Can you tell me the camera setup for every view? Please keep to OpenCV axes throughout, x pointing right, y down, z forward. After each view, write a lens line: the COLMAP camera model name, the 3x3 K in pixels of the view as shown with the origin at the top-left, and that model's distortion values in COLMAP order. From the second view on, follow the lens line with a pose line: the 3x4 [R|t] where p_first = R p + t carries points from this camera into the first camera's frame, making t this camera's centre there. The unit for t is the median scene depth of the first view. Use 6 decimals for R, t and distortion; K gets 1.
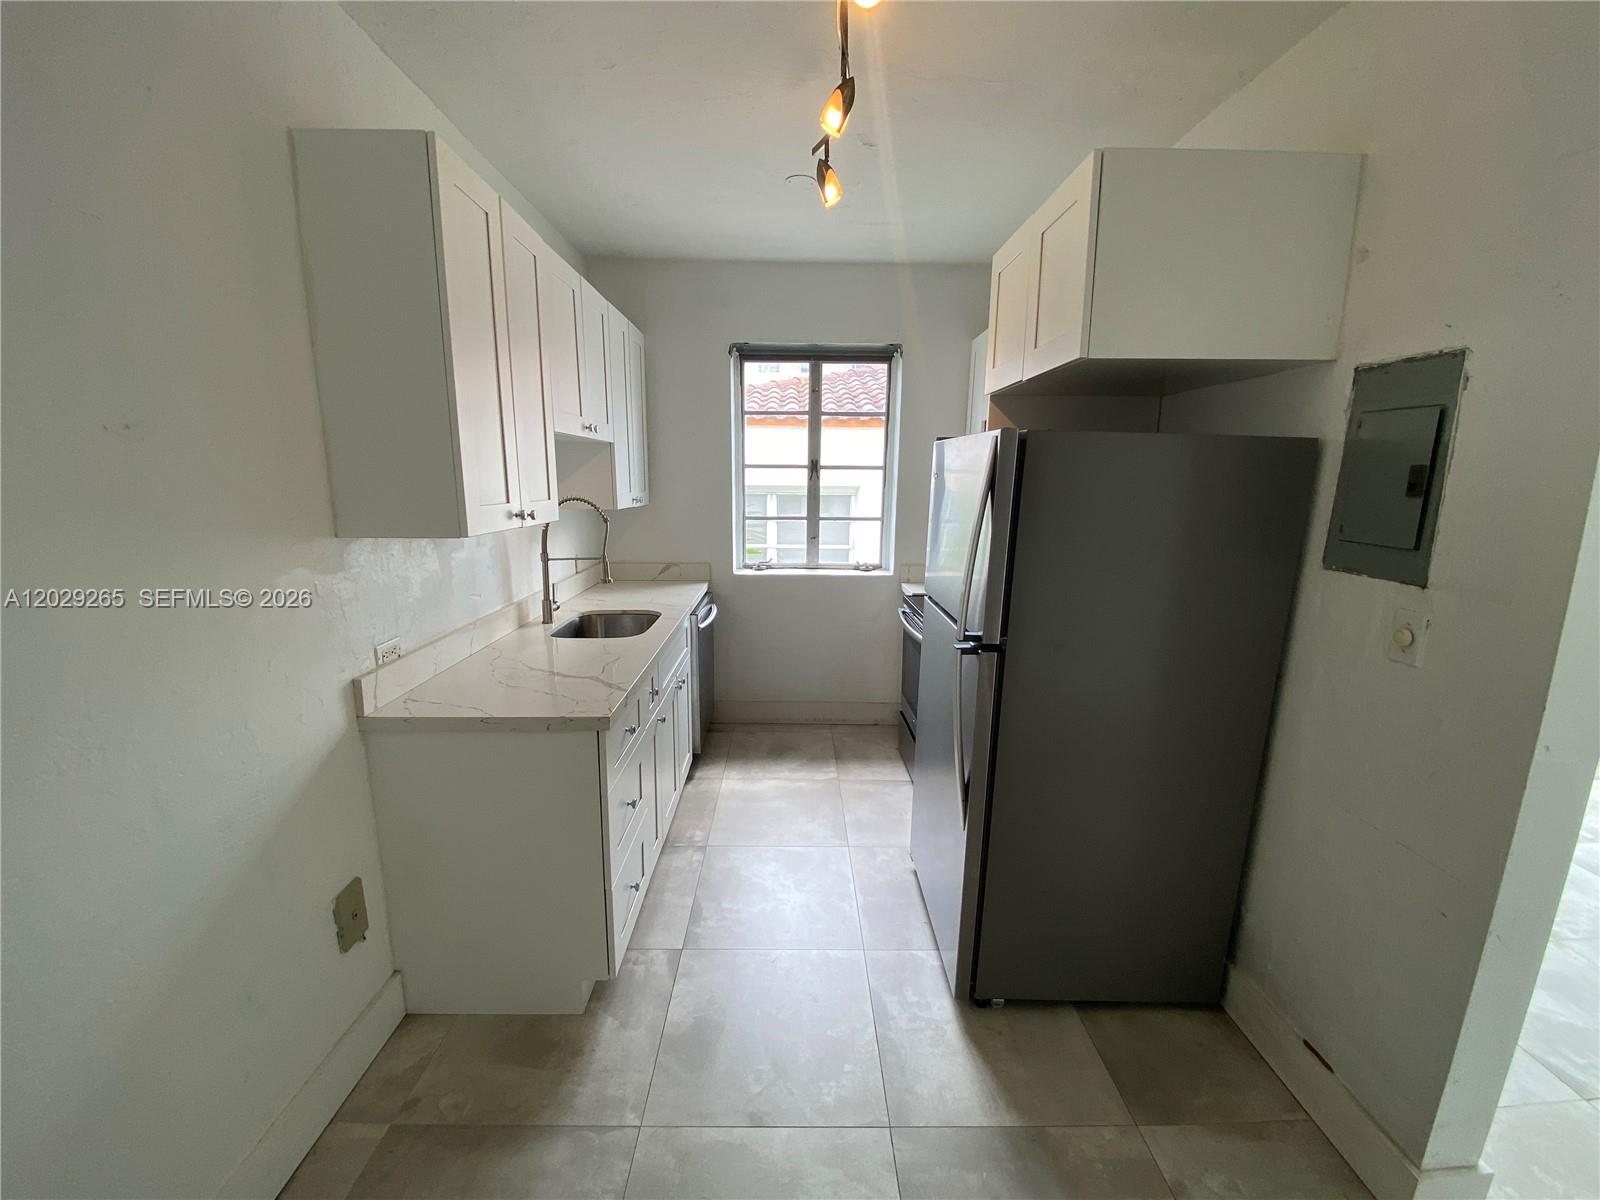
lens RADIAL K [[650.2, 0, 800.0], [0, 650.2, 600.0], [0, 0, 1]] dist [0.035314, -0.028553]
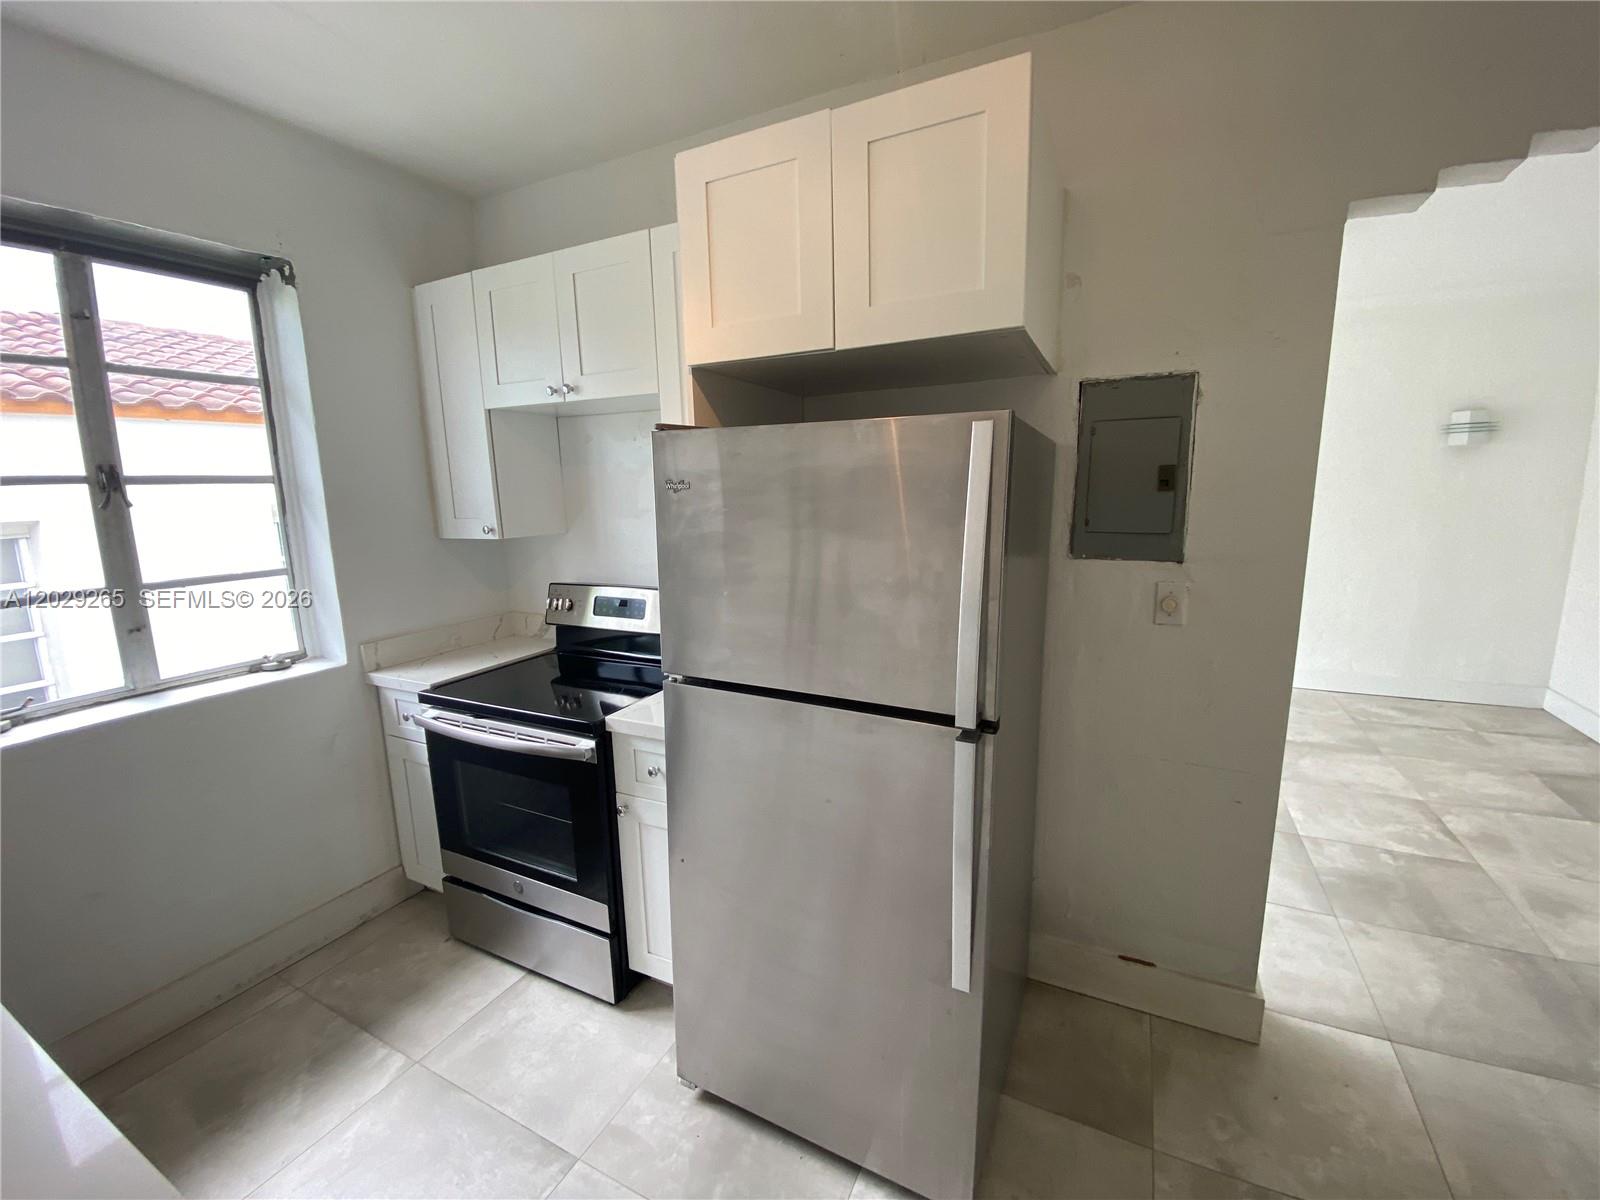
lens RADIAL K [[650.2, 0, 800.0], [0, 650.2, 600.0], [0, 0, 1]] dist [0.035314, -0.028553]
pose [[0.455502, -0.173989, 0.873067, -0.261338], [0.190940, 0.976986, 0.095080, -0.109834], [-0.869517, 0.123394, 0.478241, 0.552067]]
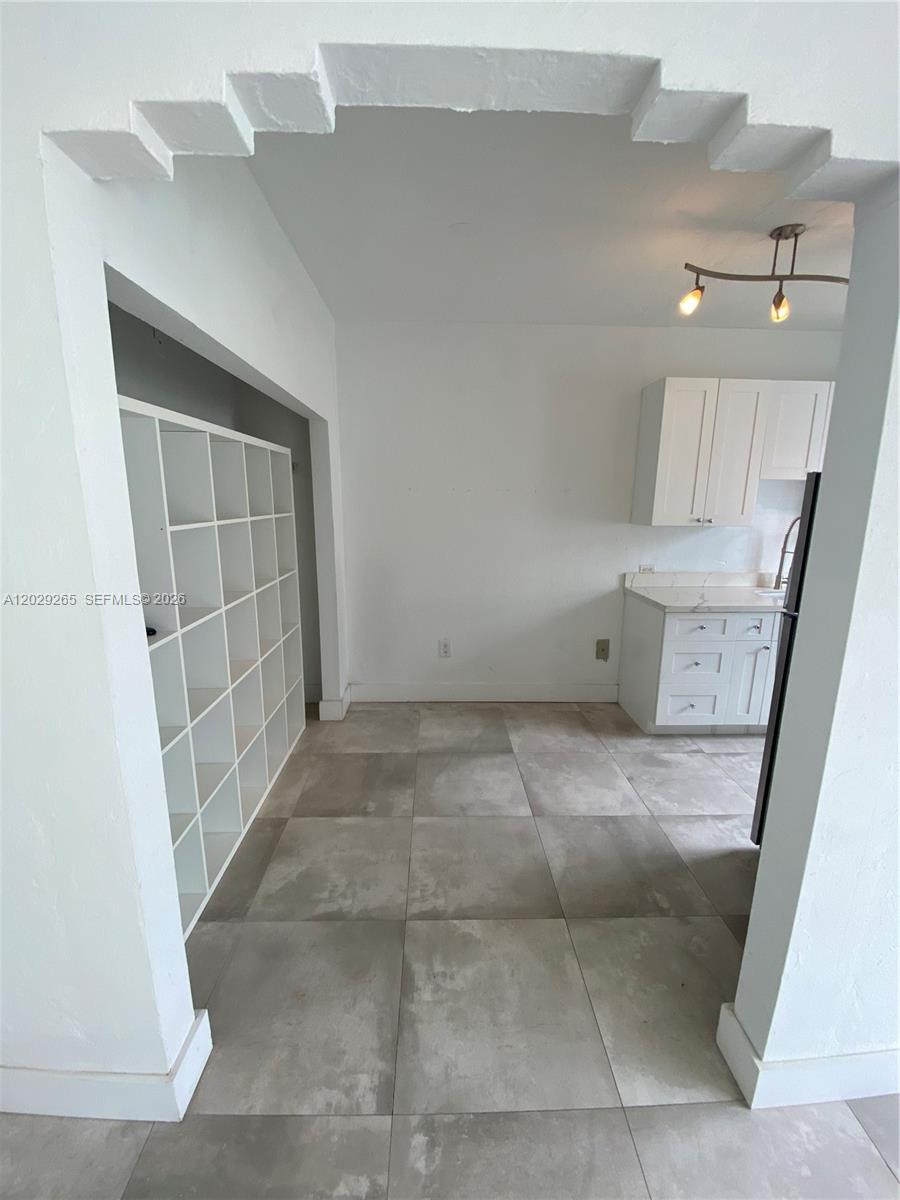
lens RADIAL K [[487.7, 0, 448.0], [0, 487.7, 596.7], [0, 0, 1]] dist [0.035314, -0.028553]
pose [[0.021659, 0.196873, -0.980190, 0.935440], [-0.196615, 0.962112, 0.188897, -0.020861], [0.980242, 0.188629, 0.059547, 0.086221]]
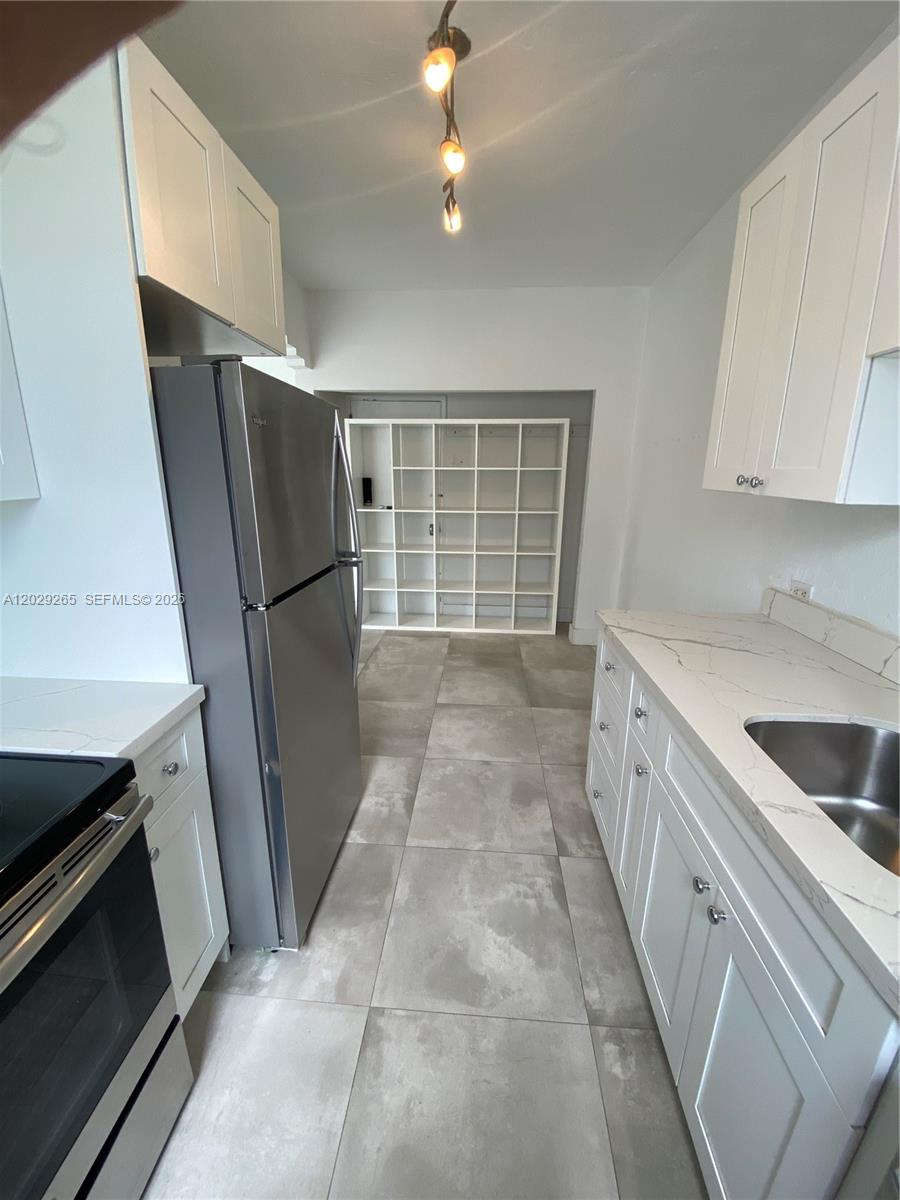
lens RADIAL K [[487.7, 0, 448.0], [0, 487.7, 596.7], [0, 0, 1]] dist [0.035314, -0.028553]
pose [[-0.996149, -0.041222, 0.077384, -0.026563], [-0.003641, 0.901272, 0.433238, -0.222454], [-0.087603, 0.431288, -0.897951, 1.354654]]
